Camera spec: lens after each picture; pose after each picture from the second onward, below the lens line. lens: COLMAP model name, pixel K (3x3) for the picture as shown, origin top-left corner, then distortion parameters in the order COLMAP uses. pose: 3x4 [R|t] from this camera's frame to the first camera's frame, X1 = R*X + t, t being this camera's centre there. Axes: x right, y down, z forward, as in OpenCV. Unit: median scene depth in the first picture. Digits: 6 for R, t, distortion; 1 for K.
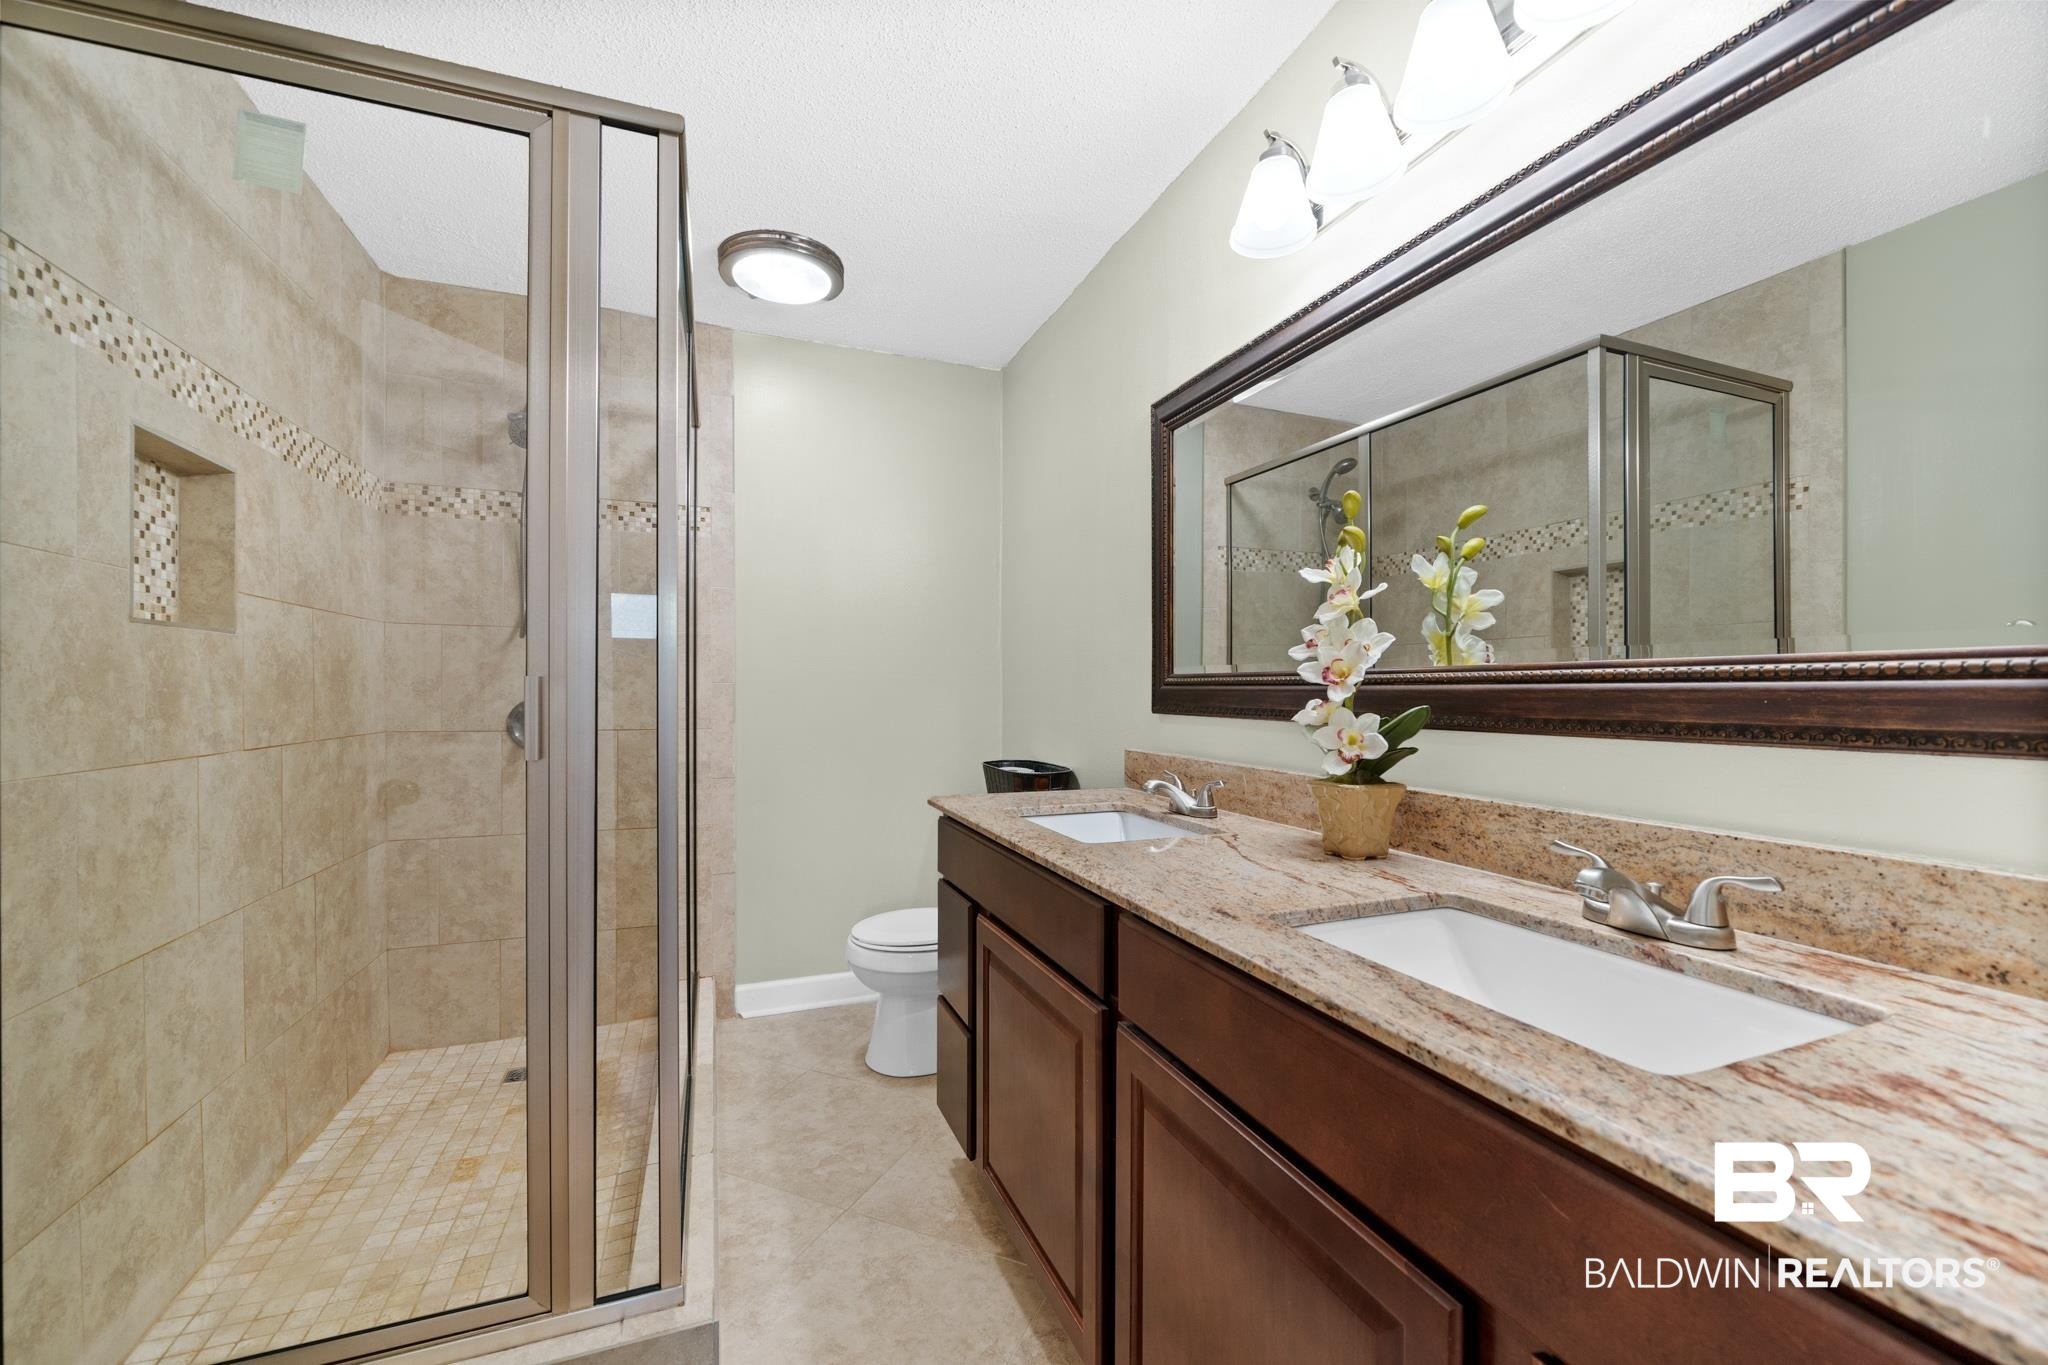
lens RADIAL K [[796.9, 0, 1021.1], [0, 796.9, 681.3], [0, 0, 1]] dist [-0.007738, 0.000026]
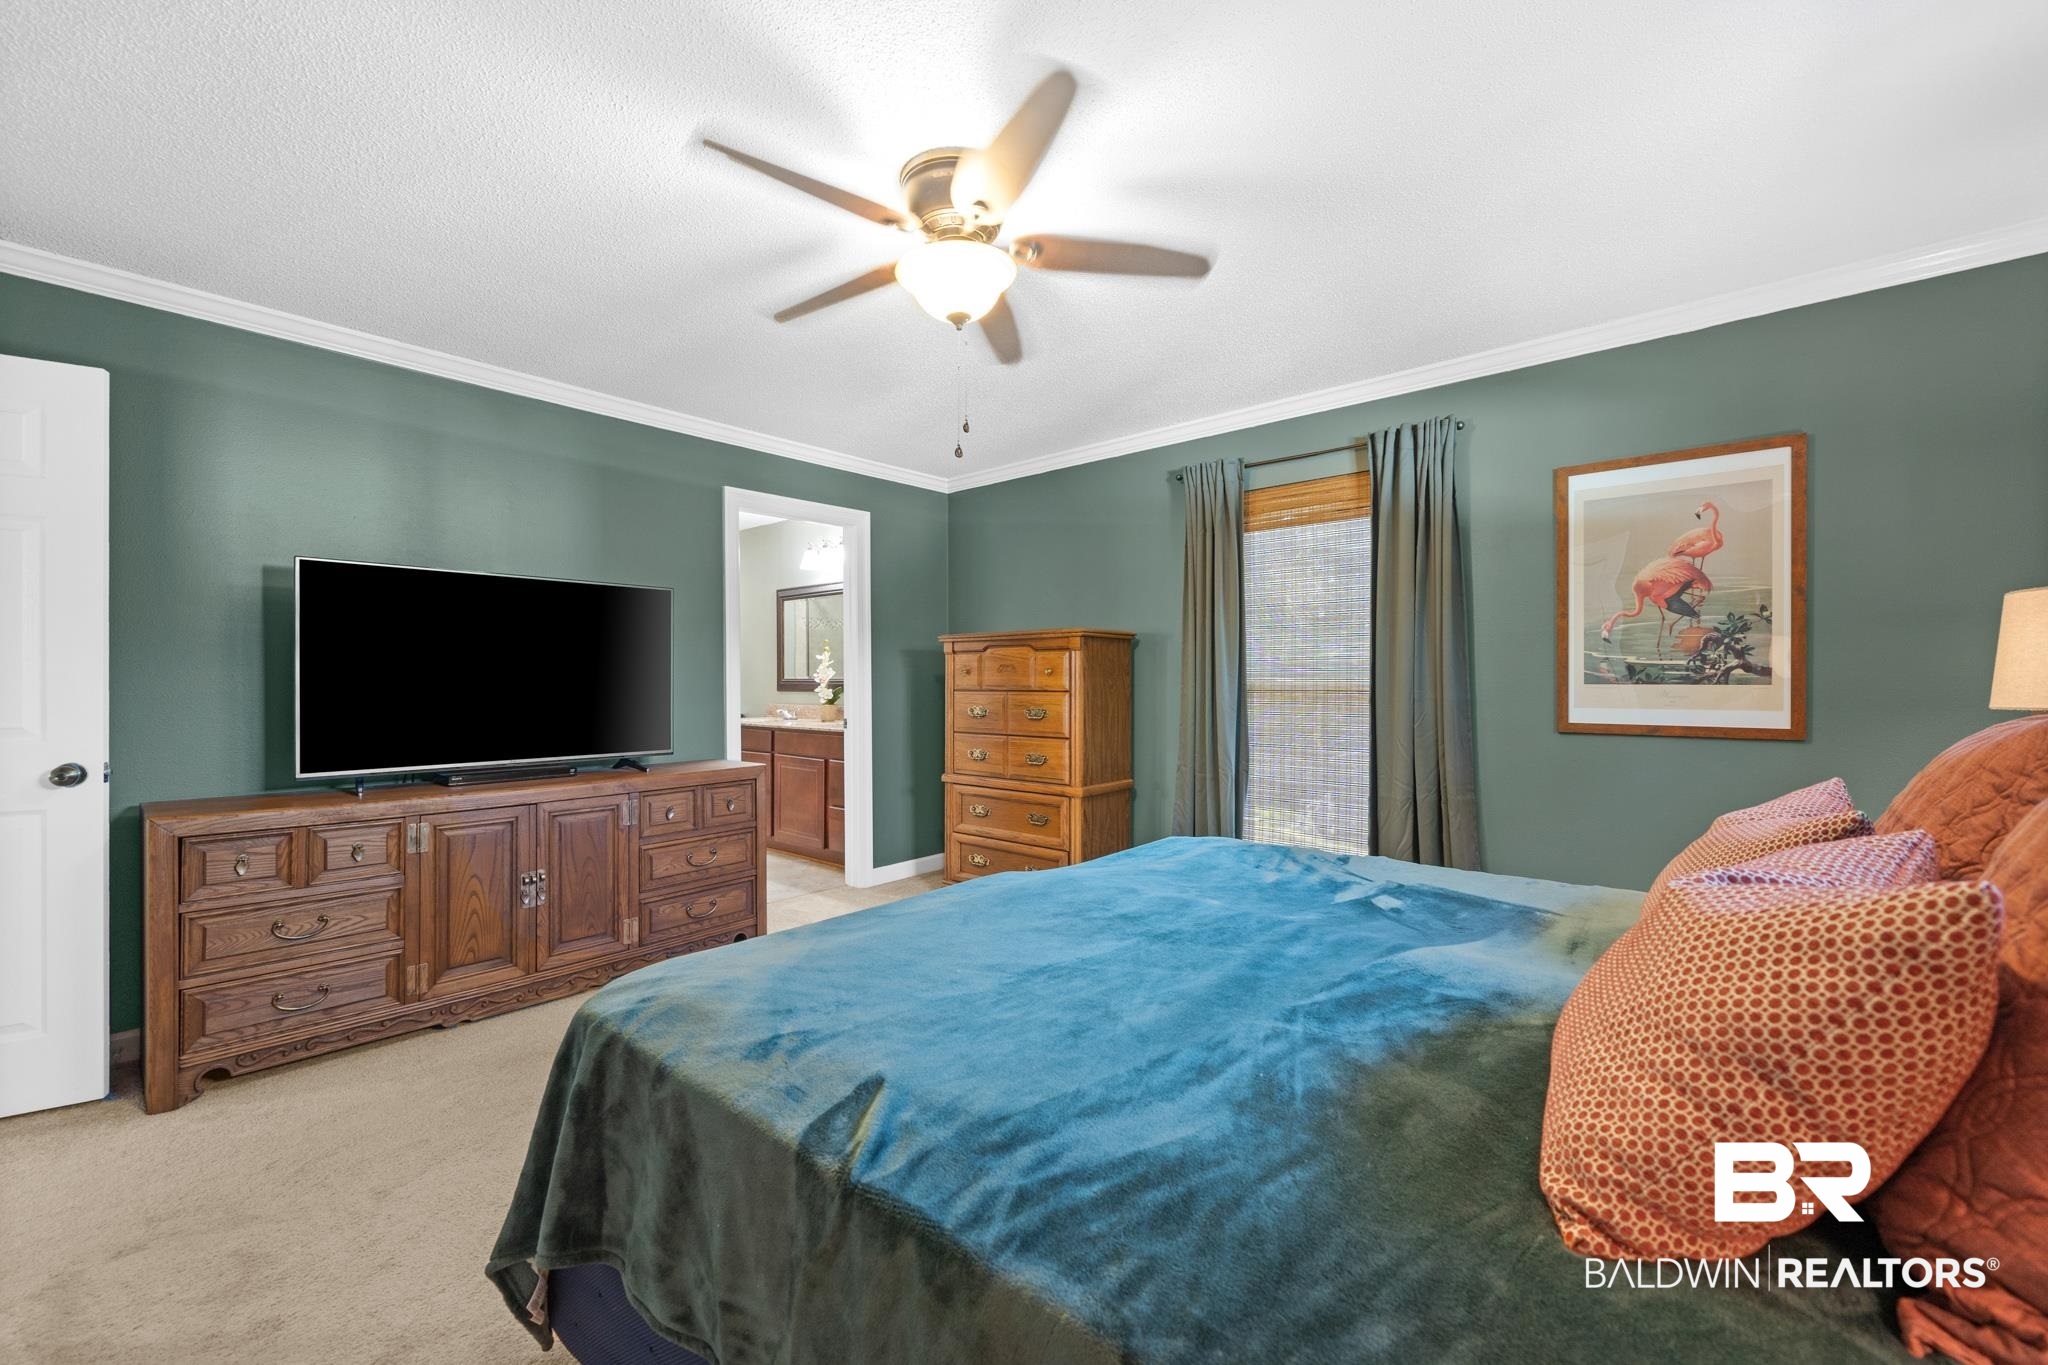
lens RADIAL K [[796.9, 0, 1030.2], [0, 796.9, 687.7], [0, 0, 1]] dist [-0.007738, 0.000026]
pose [[0.879628, -0.008434, 0.475588, -0.557626], [0.007426, 0.999964, 0.003997, 0.020082], [-0.475605, 0.000016, 0.879659, -2.748293]]
